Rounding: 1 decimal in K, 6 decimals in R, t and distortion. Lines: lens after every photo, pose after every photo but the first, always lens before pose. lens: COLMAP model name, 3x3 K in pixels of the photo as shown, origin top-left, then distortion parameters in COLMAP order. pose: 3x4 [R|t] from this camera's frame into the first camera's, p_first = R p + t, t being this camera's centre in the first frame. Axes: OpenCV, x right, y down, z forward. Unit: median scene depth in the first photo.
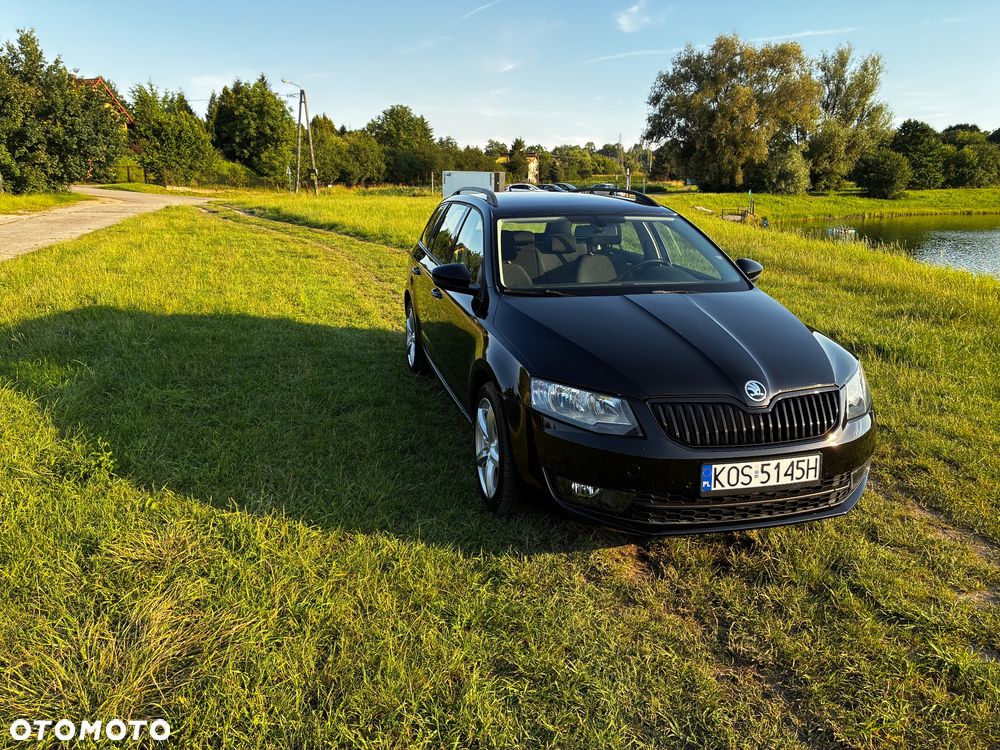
lens RADIAL K [[748.4, 0, 501.1], [0, 748.4, 355.8], [0, 0, 1]] dist [0.021621, -0.004410]
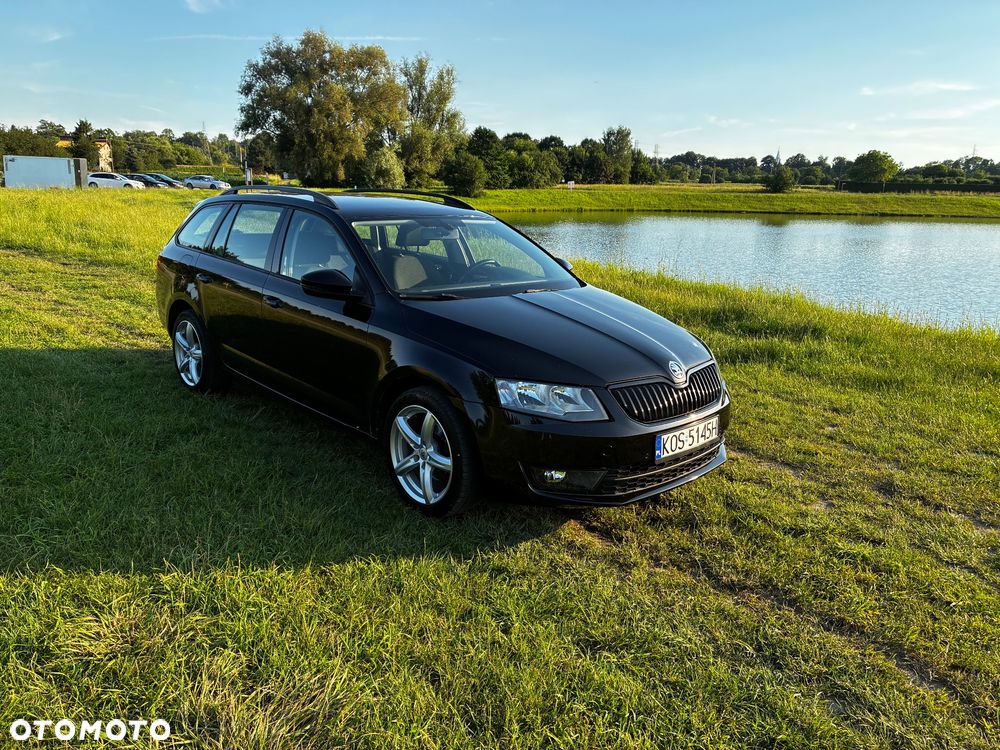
lens RADIAL K [[766.2, 0, 500.0], [0, 766.2, 330.3], [0, 0, 1]] dist [0.039574, -0.034694]
pose [[0.874379, -0.070549, 0.480089, -0.028338], [0.084967, 0.996349, -0.008336, -0.001710], [-0.477748, 0.048081, 0.877180, 0.003305]]
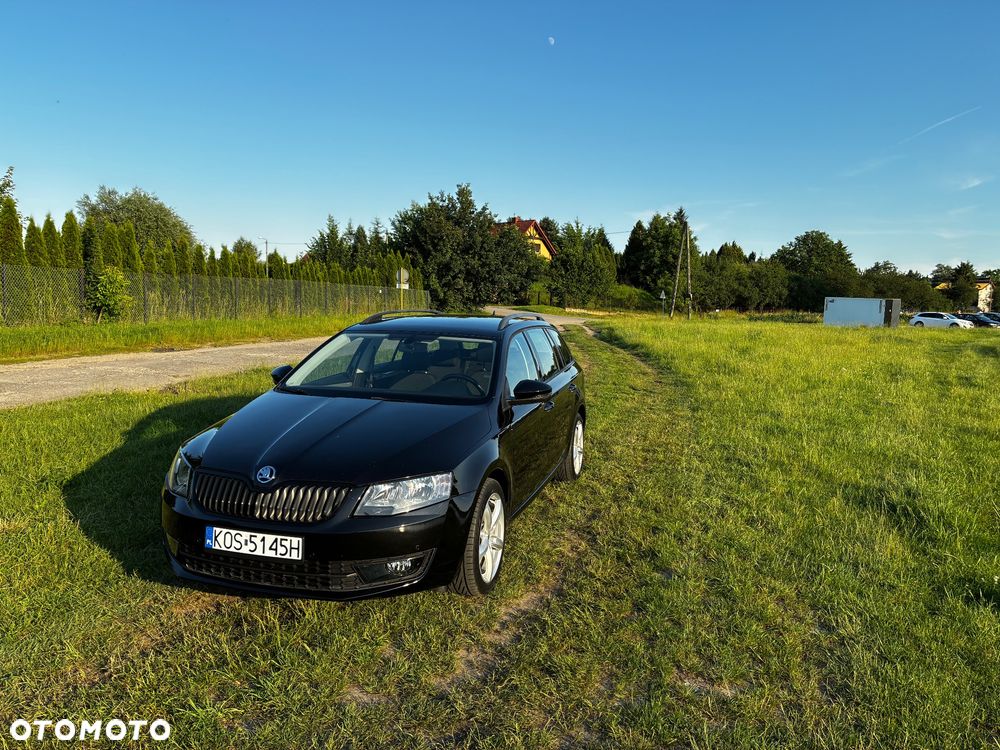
lens RADIAL K [[742.4, 0, 499.8], [0, 742.4, 359.2], [0, 0, 1]] dist [0.070797, -0.120963]
pose [[0.859325, 0.055009, -0.508462, 0.073578], [-0.133655, 0.983803, -0.119448, -0.002482], [0.493656, 0.170603, 0.852759, 0.006939]]
